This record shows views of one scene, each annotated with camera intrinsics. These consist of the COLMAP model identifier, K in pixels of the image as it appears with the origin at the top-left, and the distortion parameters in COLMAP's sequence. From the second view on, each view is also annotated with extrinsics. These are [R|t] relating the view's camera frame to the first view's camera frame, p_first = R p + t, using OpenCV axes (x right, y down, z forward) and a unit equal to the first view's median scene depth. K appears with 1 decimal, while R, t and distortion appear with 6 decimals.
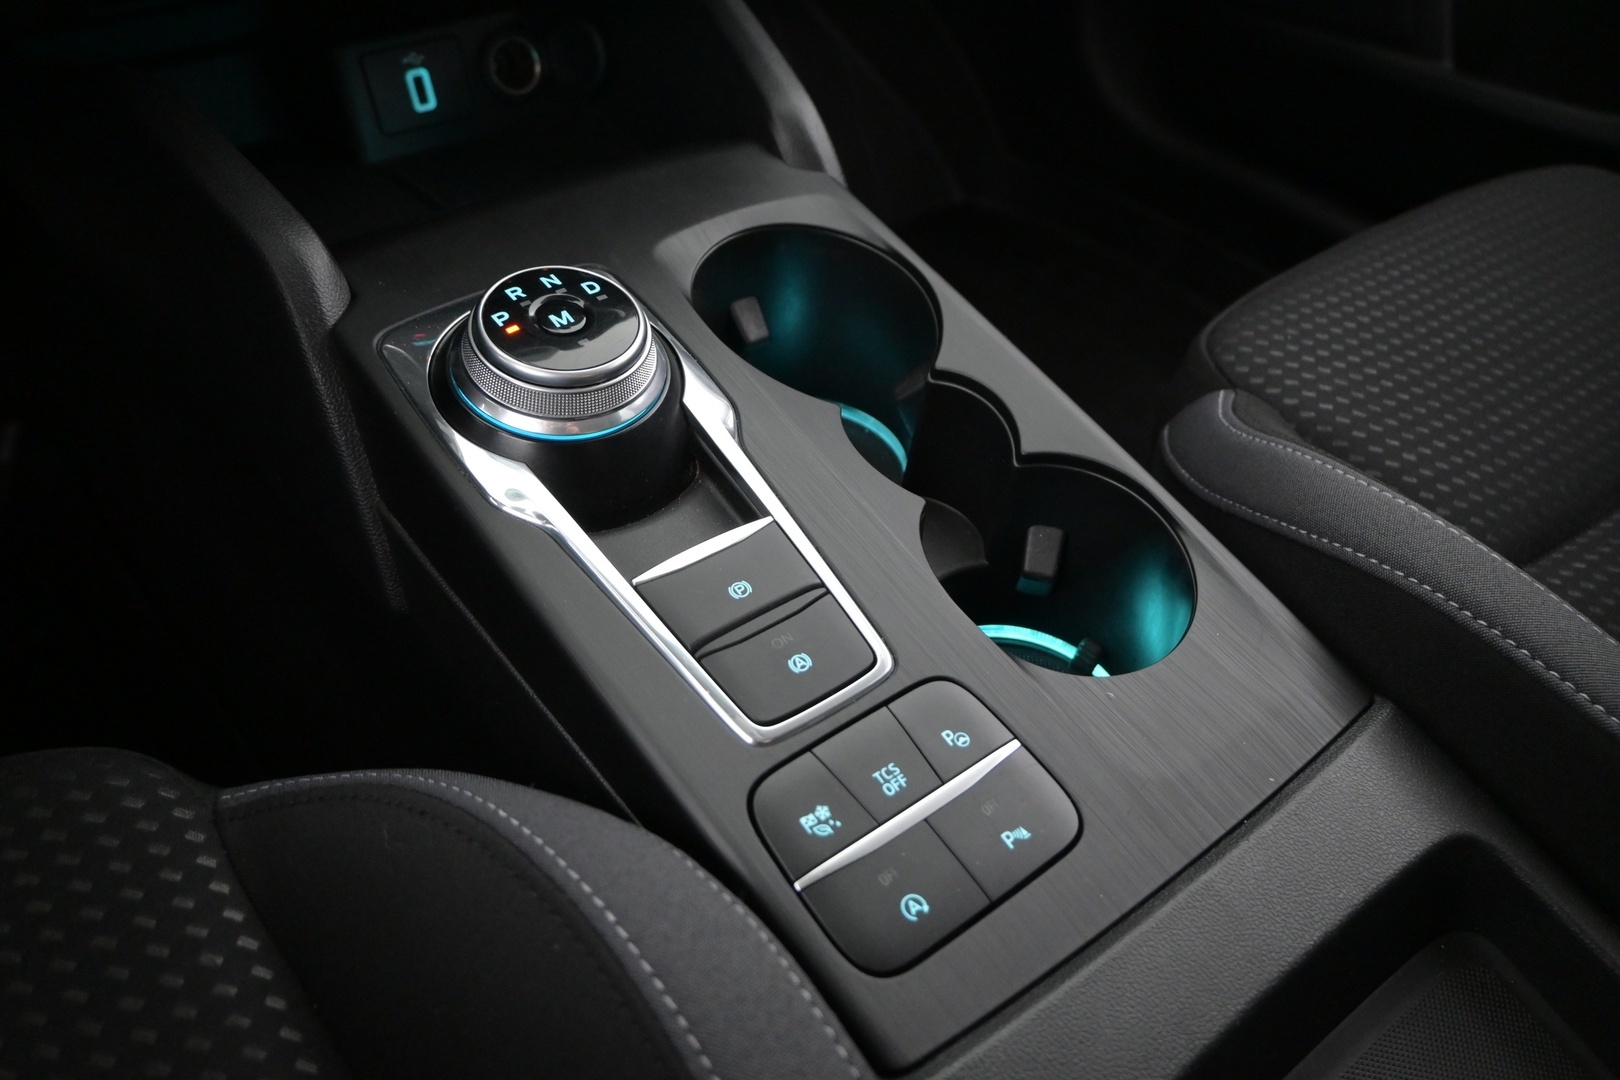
lens RADIAL K [[1331.1, 0, 802.6], [0, 1331.1, 542.0], [0, 0, 1]] dist [-0.004042, 0.002801]
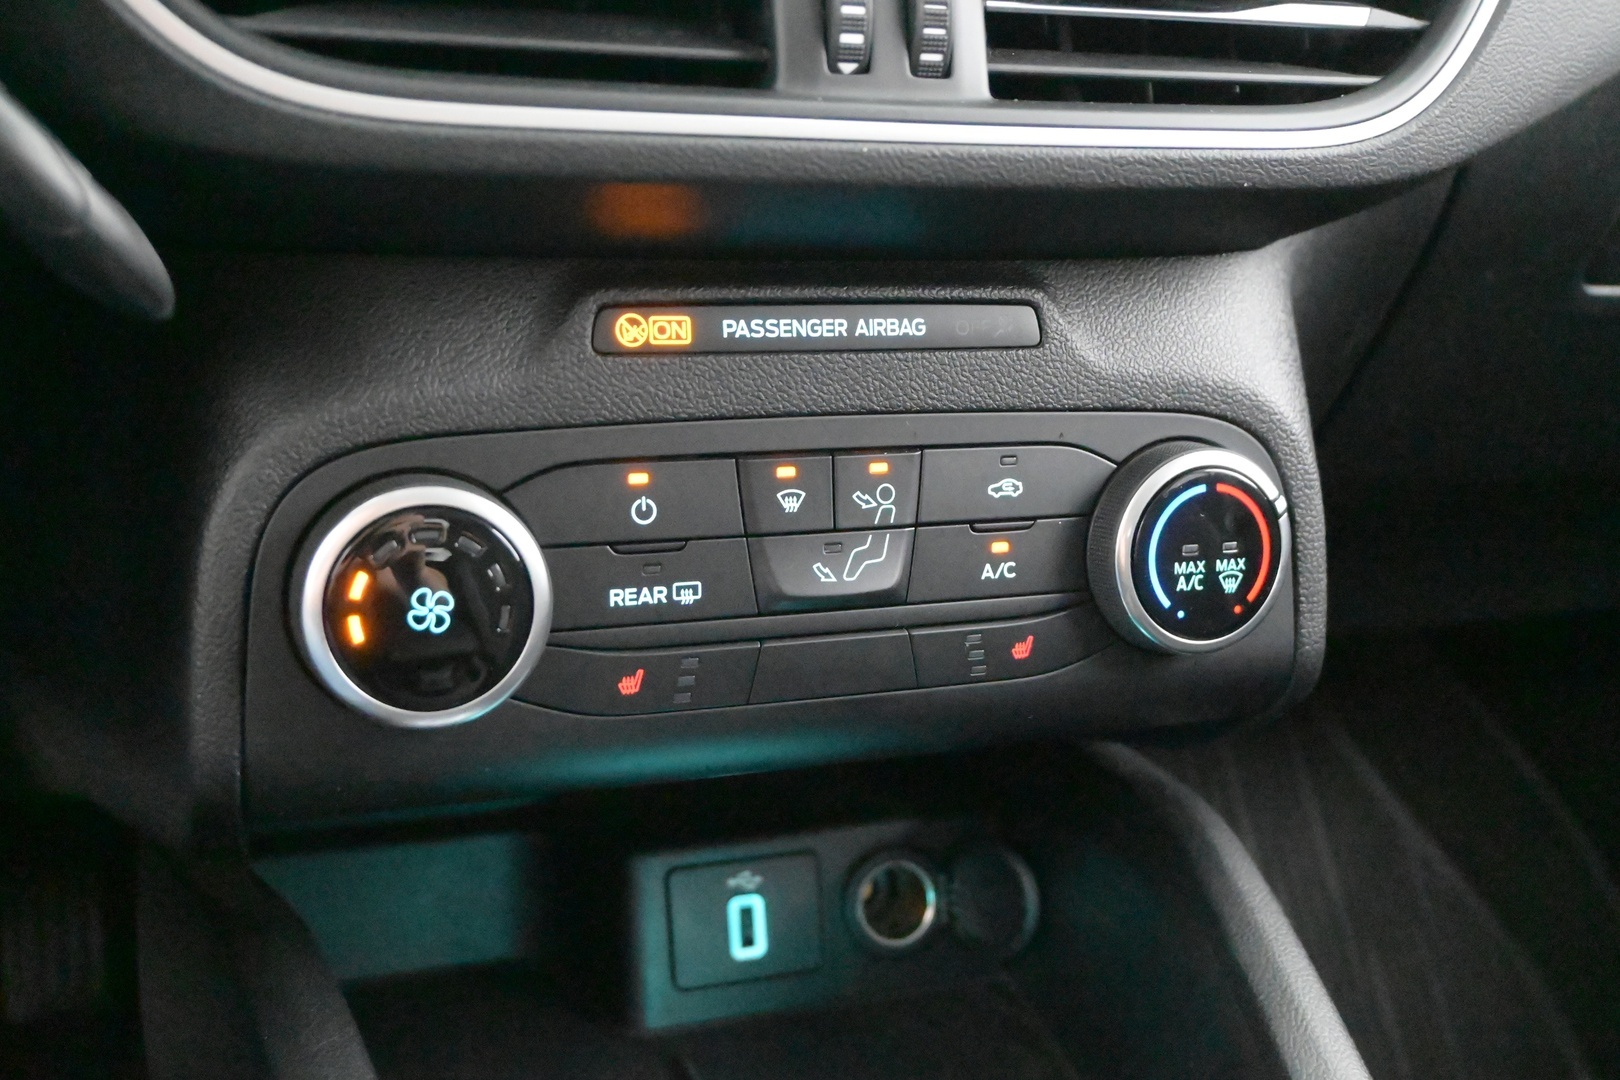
lens RADIAL K [[1749.8, 0, 818.3], [0, 1749.8, 527.5], [0, 0, 1]] dist [0.032842, 0.000000]
pose [[0.955682, 0.089896, -0.280339, -0.036801], [-0.202383, 0.892163, -0.403839, -0.209216], [0.213804, 0.442678, 0.870818, 0.208084]]
